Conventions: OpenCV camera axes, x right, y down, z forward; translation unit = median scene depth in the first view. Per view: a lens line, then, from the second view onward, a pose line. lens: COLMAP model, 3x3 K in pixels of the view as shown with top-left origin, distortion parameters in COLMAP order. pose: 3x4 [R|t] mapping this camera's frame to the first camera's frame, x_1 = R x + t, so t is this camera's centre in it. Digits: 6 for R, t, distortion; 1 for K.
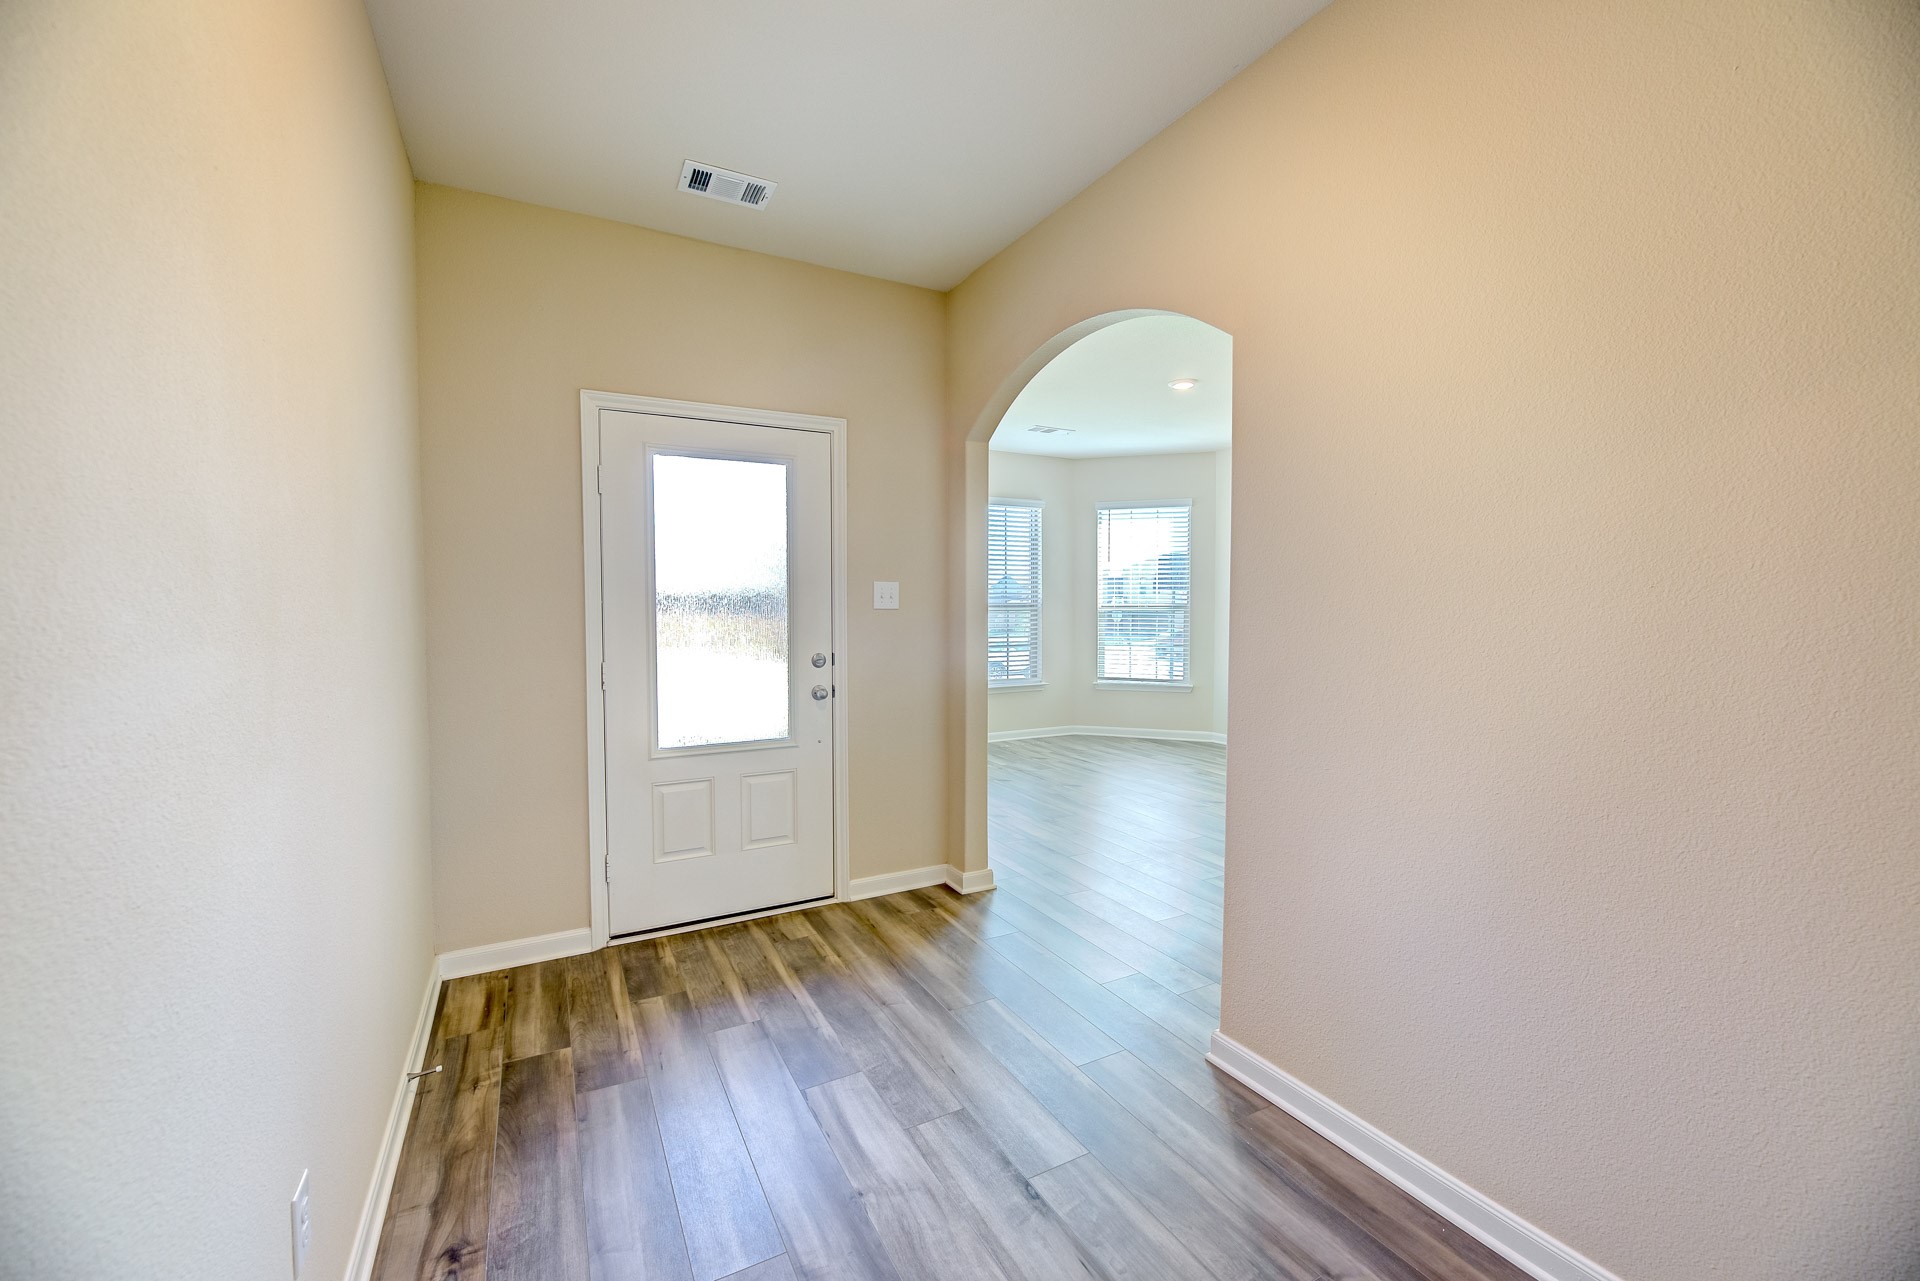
lens RADIAL K [[774.1, 0, 957.3], [0, 774.1, 642.2], [0, 0, 1]] dist [0.000278, -0.003614]
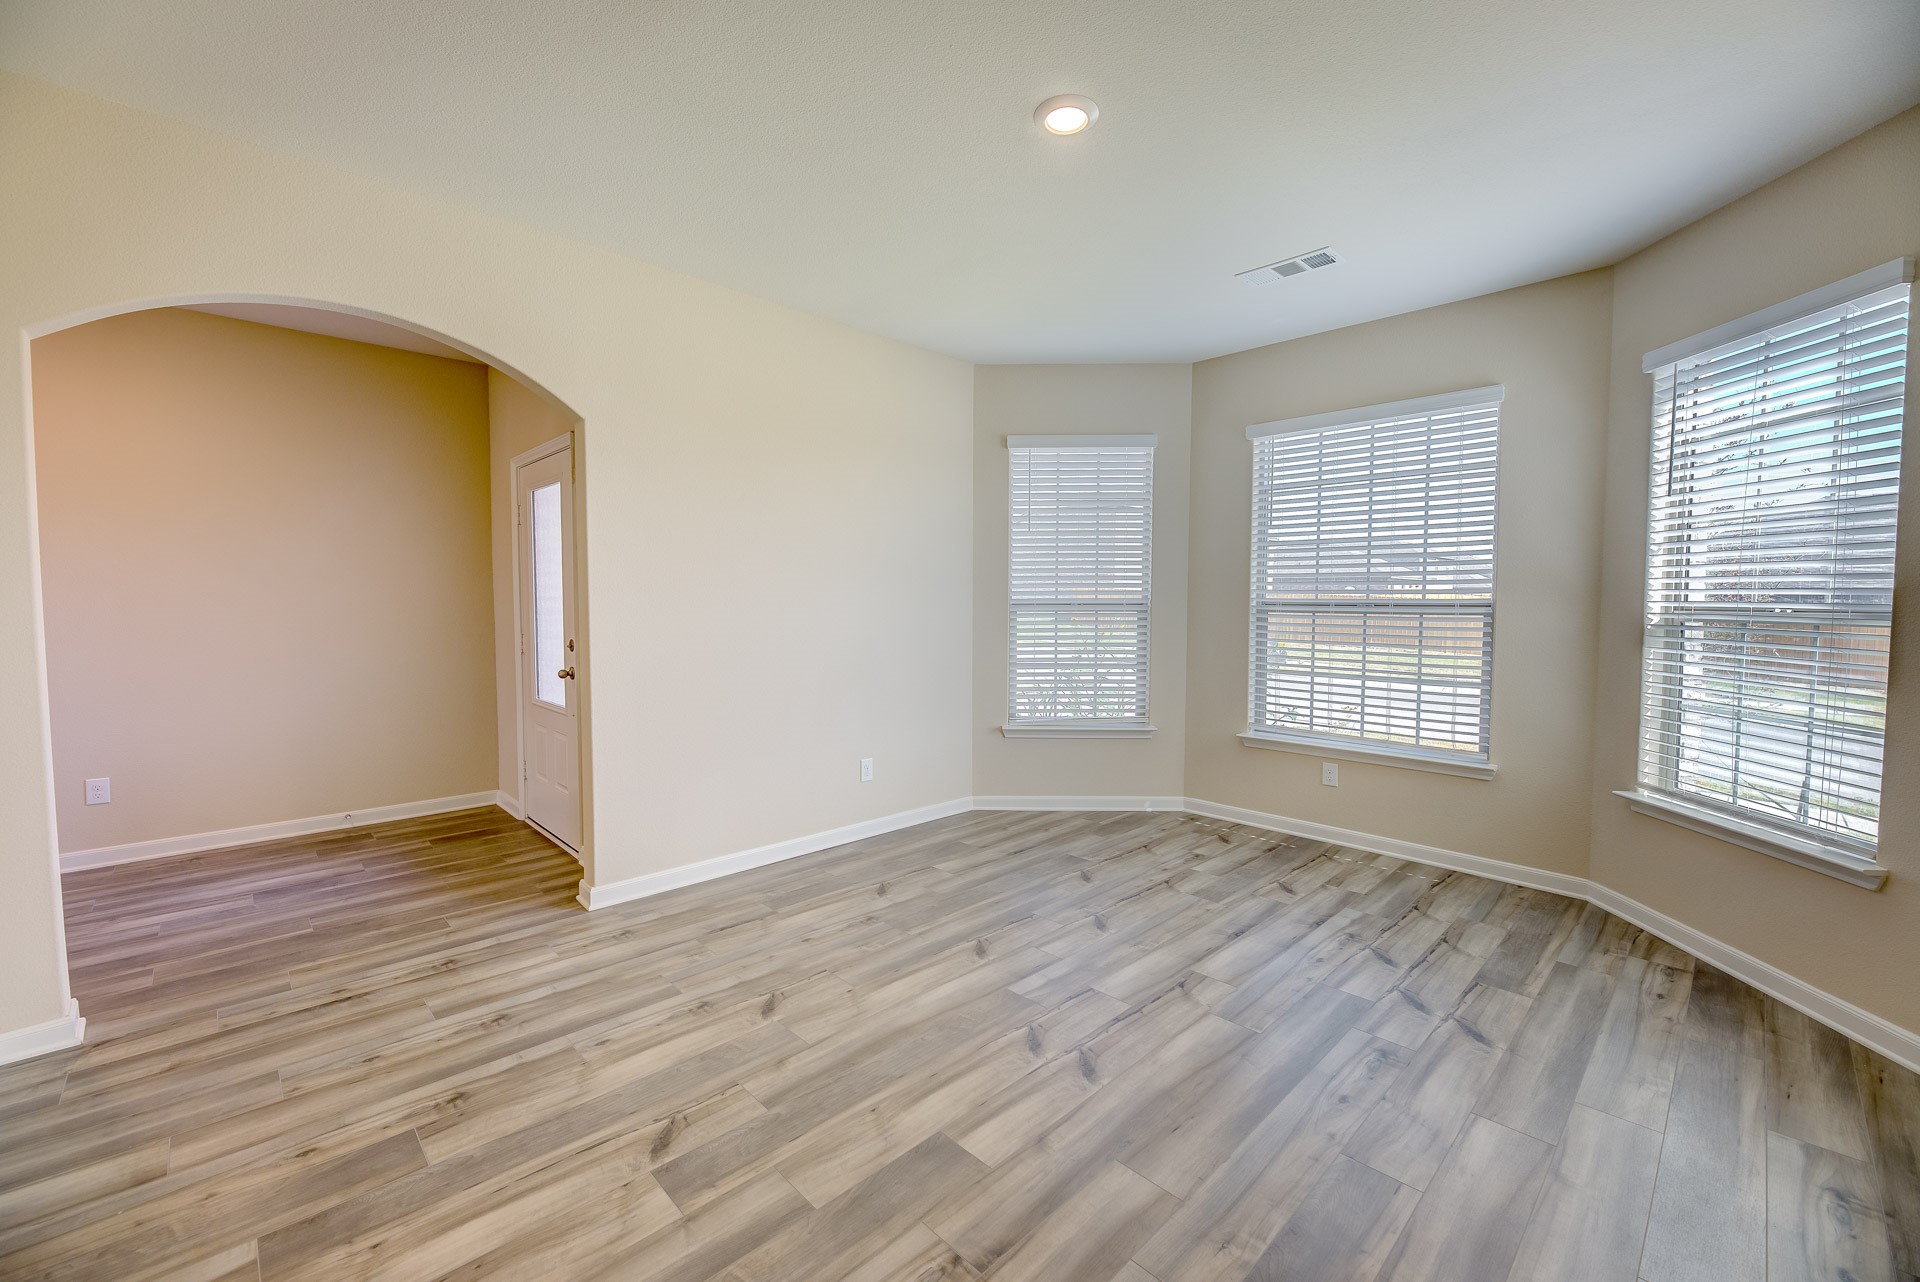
lens RADIAL K [[774.1, 0, 952.7], [0, 774.1, 632.9], [0, 0, 1]] dist [0.000278, -0.003614]
pose [[0.255779, 0.047464, -0.965569, 1.230506], [-0.046484, 0.998243, 0.036757, -0.080307], [0.965617, 0.035482, 0.257536, 1.390802]]
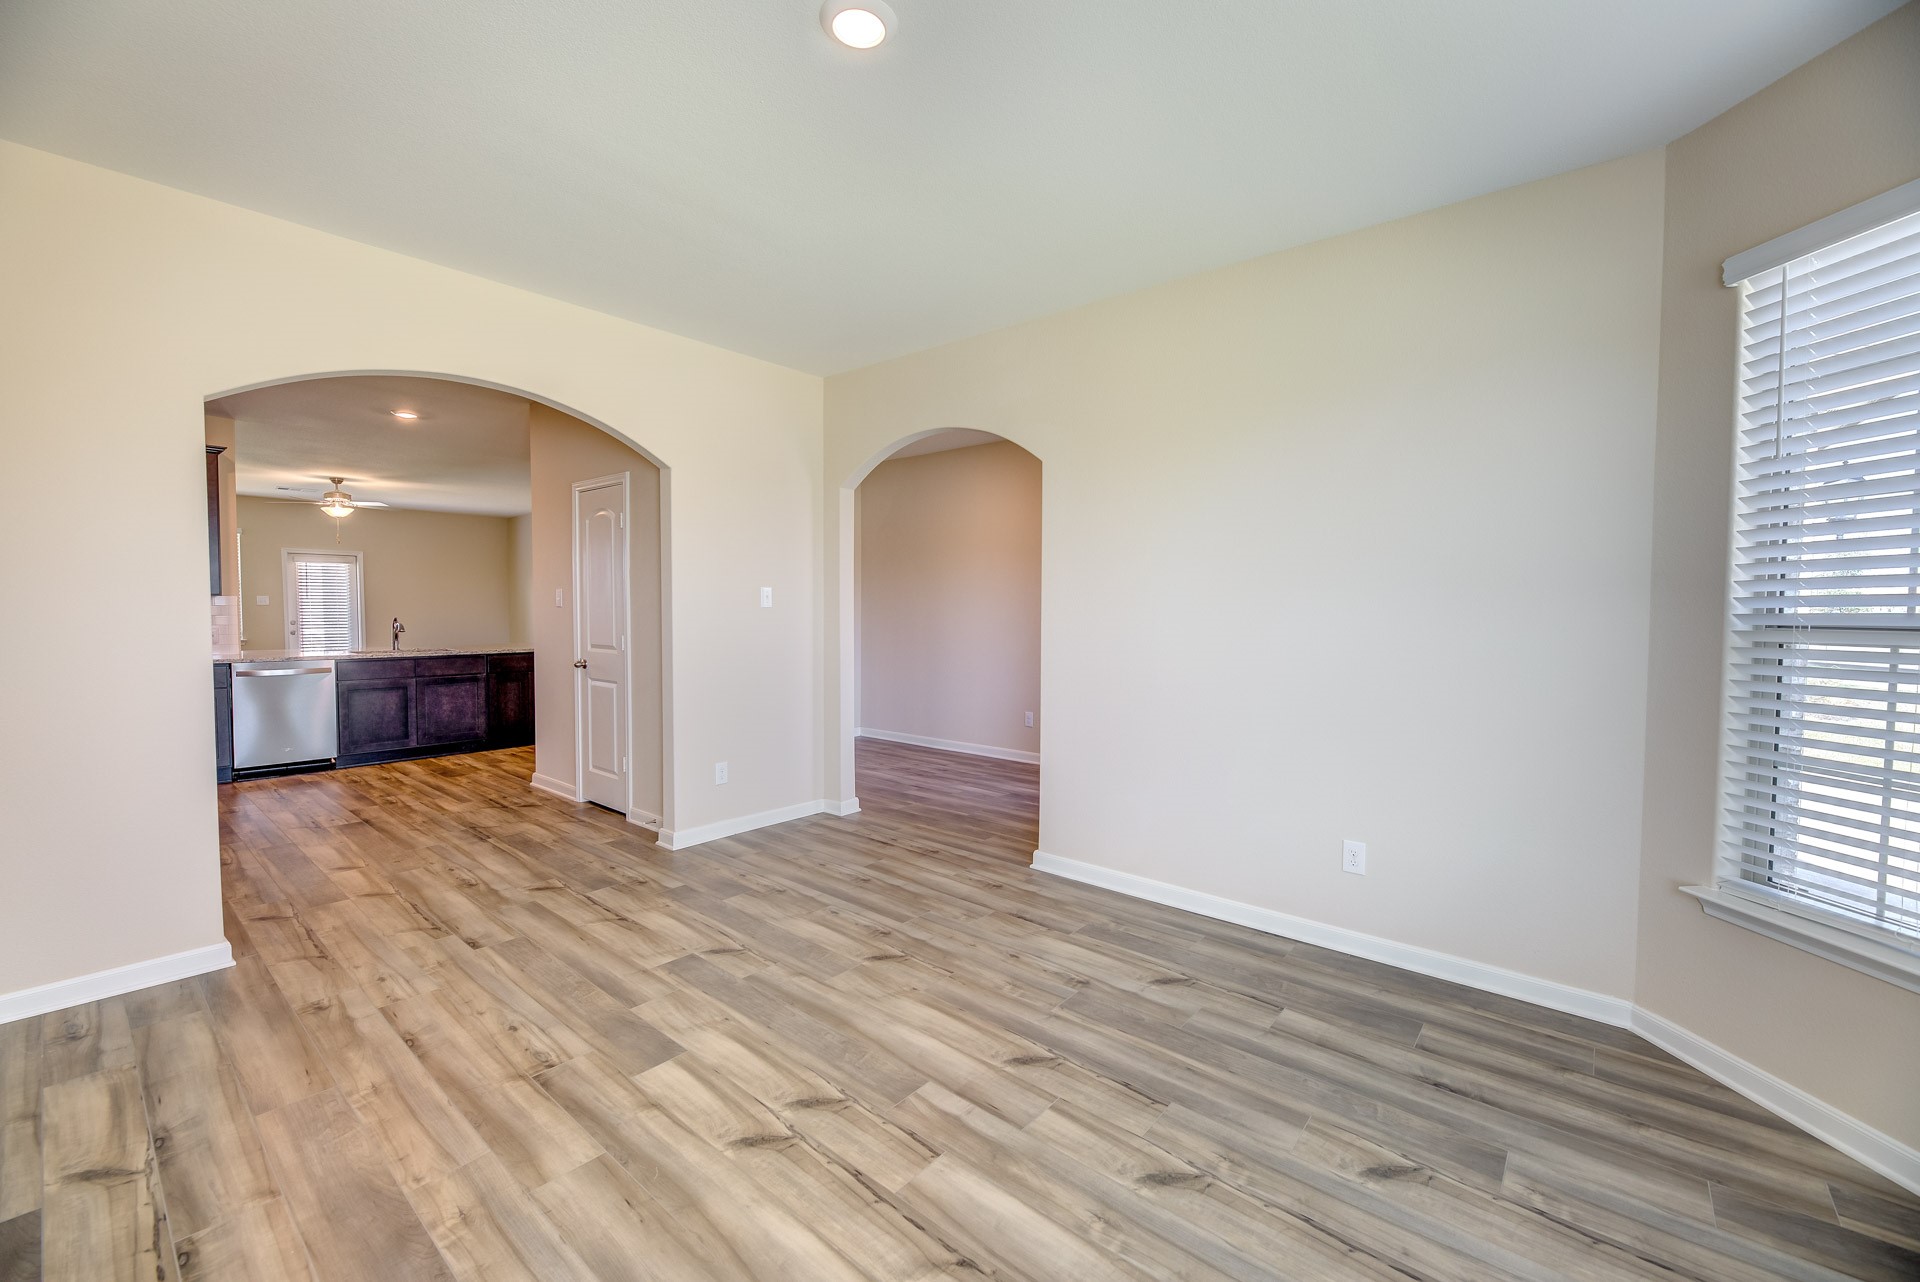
lens RADIAL K [[774.1, 0, 961.5], [0, 774.1, 633.5], [0, 0, 1]] dist [0.000278, -0.003614]
pose [[-0.933506, 0.007766, -0.358478, 0.622137], [-0.021317, 0.996795, 0.077106, -0.122391], [0.357928, 0.079620, -0.930348, 2.376894]]
